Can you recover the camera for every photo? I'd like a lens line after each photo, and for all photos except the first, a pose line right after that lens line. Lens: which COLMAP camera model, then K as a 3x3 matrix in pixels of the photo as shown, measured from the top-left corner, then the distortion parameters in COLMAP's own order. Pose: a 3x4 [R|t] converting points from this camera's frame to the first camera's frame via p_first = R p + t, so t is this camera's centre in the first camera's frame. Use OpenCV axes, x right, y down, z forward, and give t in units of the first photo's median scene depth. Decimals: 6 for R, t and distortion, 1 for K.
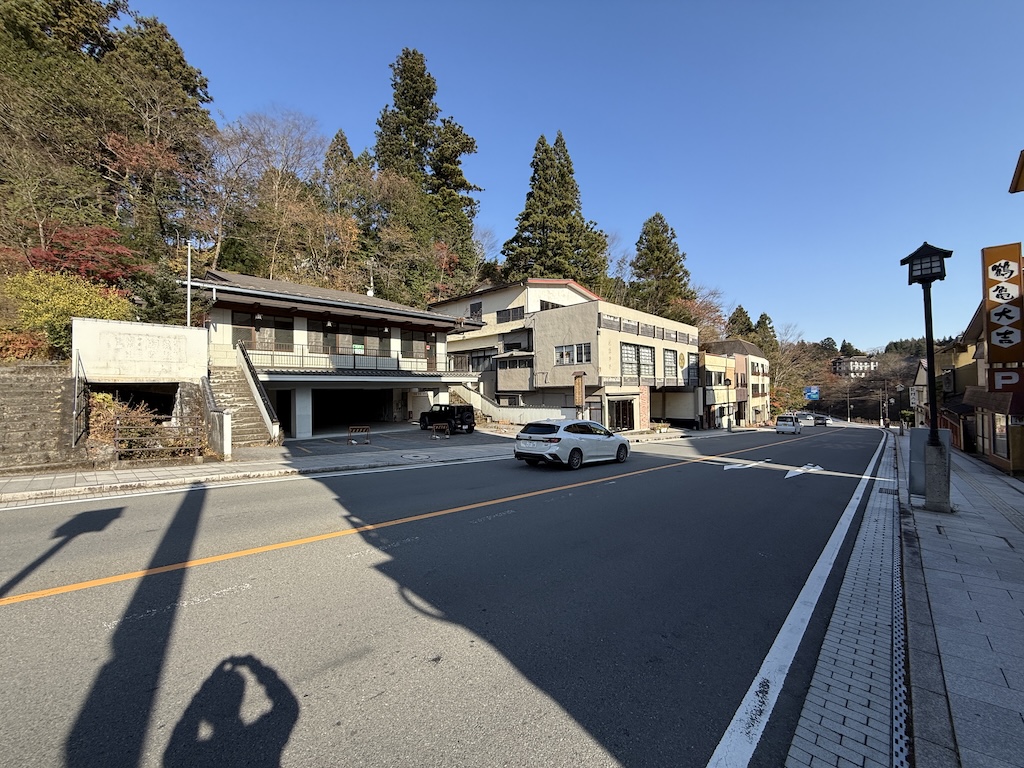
lens RADIAL K [[411.7, 0, 512.0], [0, 411.7, 384.0], [0, 0, 1]] dist [0.009203, 0.000020]
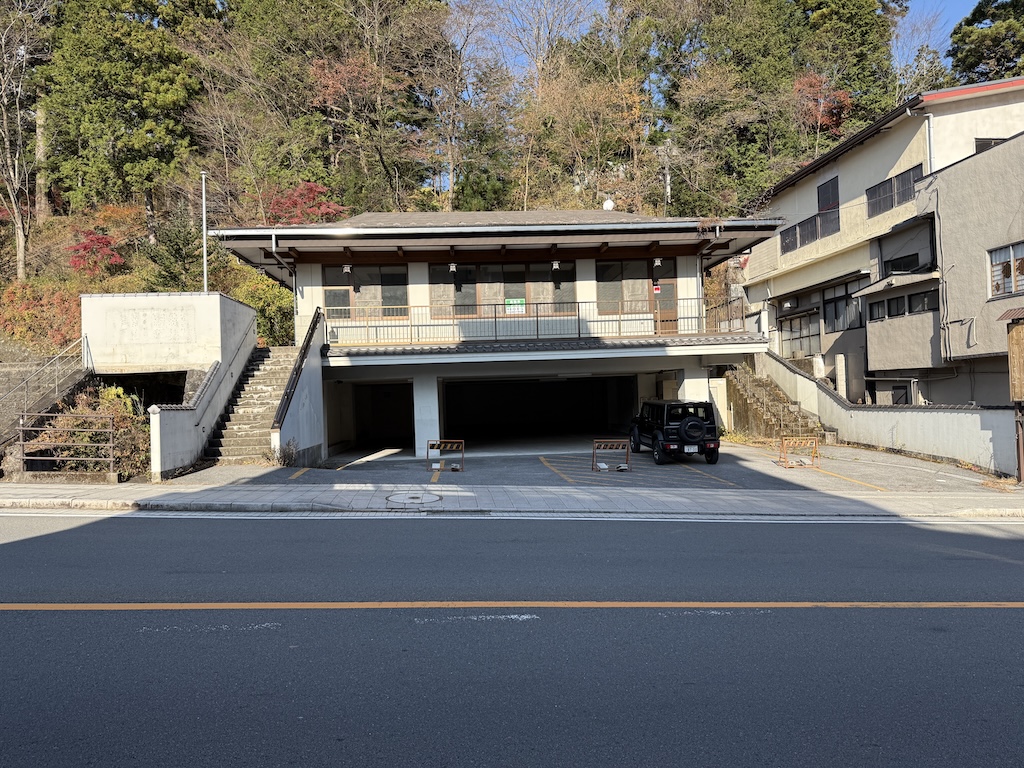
lens RADIAL K [[720.1, 0, 512.0], [0, 720.1, 384.0], [0, 0, 1]] dist [0.113151, -0.163094]
pose [[0.754026, -0.026084, -0.656327, 0.203713], [0.034956, 0.999389, 0.000441, 0.017039], [0.655914, -0.023276, 0.754476, 0.181081]]
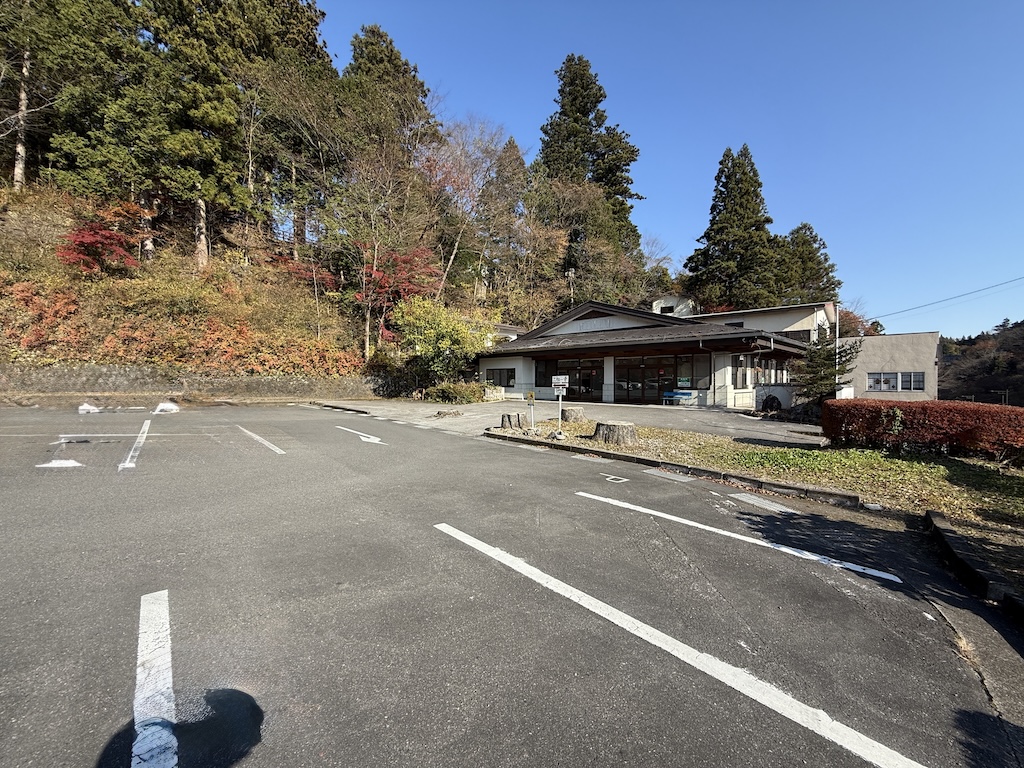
lens RADIAL K [[411.7, 0, 512.0], [0, 411.7, 384.0], [0, 0, 1]] dist [0.009203, 0.000020]
pose [[0.999866, 0.014849, 0.006847, -0.751311], [-0.015008, 0.999606, 0.023735, -0.070214], [-0.006492, -0.023834, 0.999695, -0.029498]]
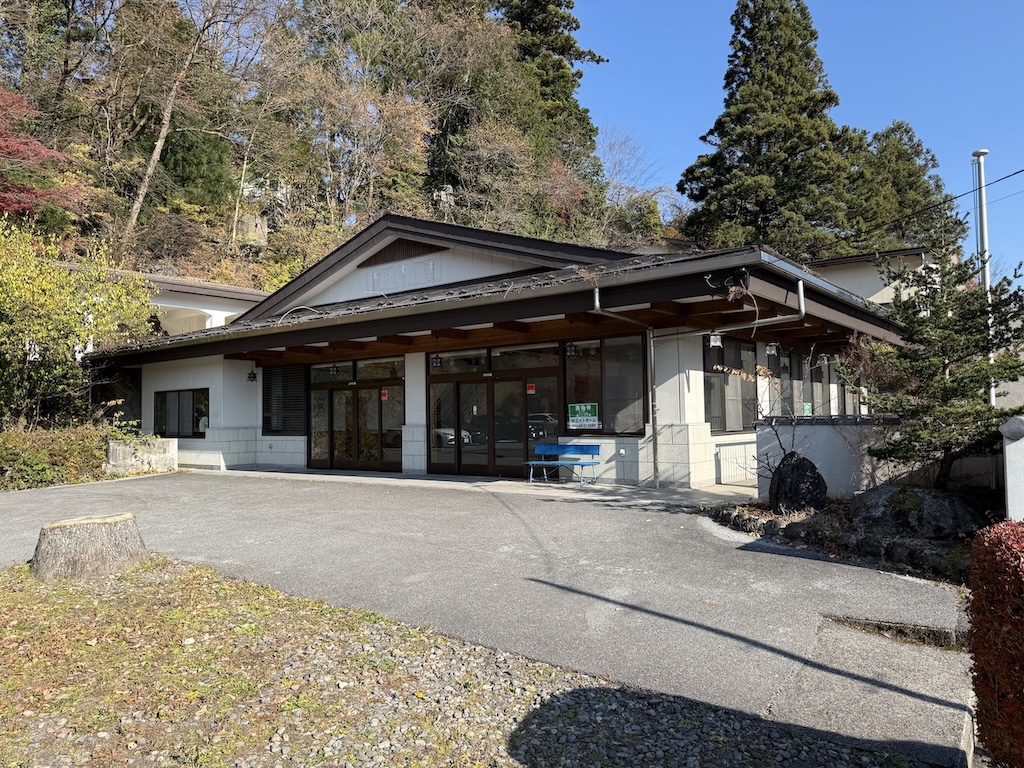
lens RADIAL K [[720.1, 0, 512.0], [0, 720.1, 384.0], [0, 0, 1]] dist [0.113151, -0.163094]
pose [[0.992872, 0.004443, 0.119105, -0.560400], [-0.000419, 0.999429, -0.033791, -0.066167], [-0.119187, 0.033500, 0.992306, 0.224148]]
